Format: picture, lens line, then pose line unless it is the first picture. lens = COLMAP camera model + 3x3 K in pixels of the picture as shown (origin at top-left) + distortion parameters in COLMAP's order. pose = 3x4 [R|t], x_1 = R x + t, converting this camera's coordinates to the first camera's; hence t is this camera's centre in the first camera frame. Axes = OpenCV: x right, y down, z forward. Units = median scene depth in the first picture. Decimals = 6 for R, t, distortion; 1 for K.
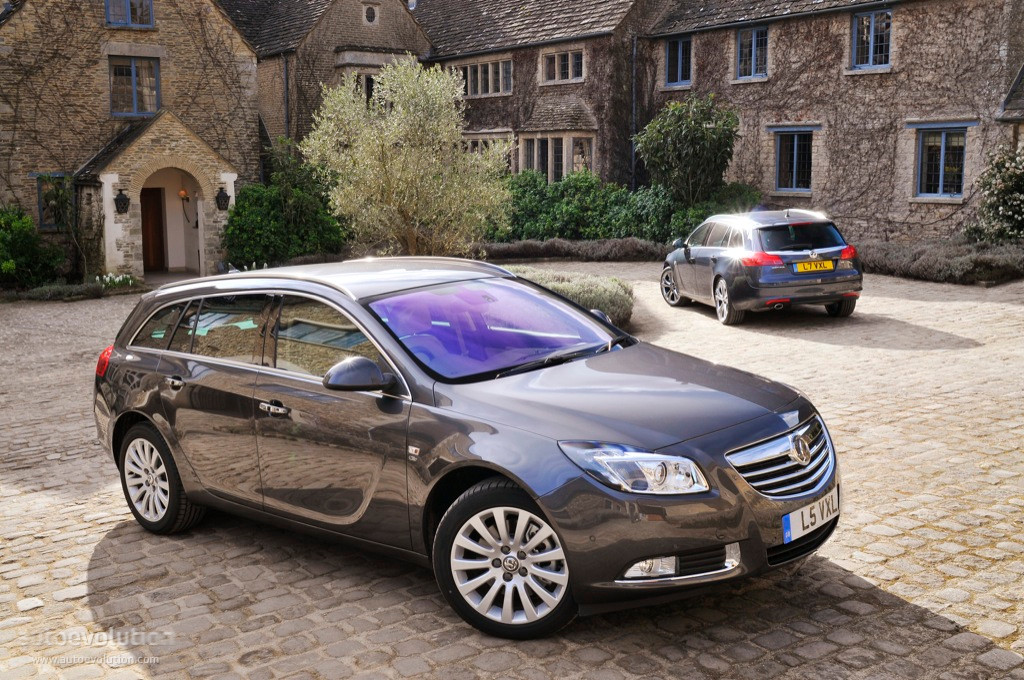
lens RADIAL K [[1061.5, 0, 512.0], [0, 1061.5, 340.0], [0, 0, 1]] dist [-0.082991, -0.011719]
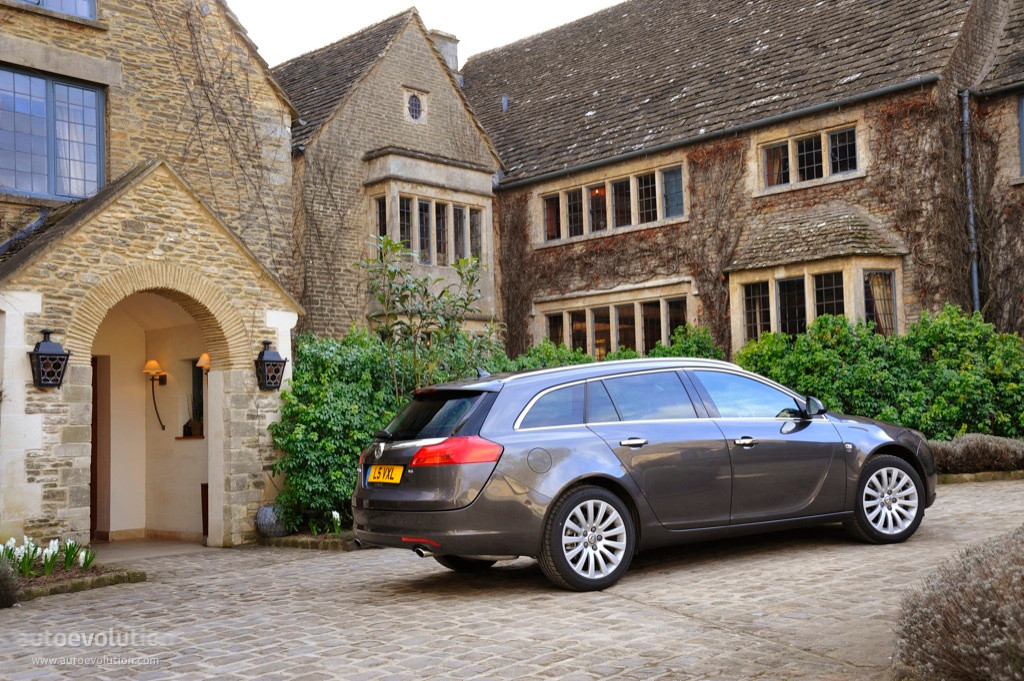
lens RADIAL K [[1184.8, 0, 512.0], [0, 1184.8, 340.5], [0, 0, 1]] dist [0.007306, 0.295485]
pose [[0.988445, -0.015670, 0.150766, -0.228427], [0.051418, 0.970331, -0.236250, -0.017889], [-0.142591, 0.241272, 0.959925, 0.455752]]
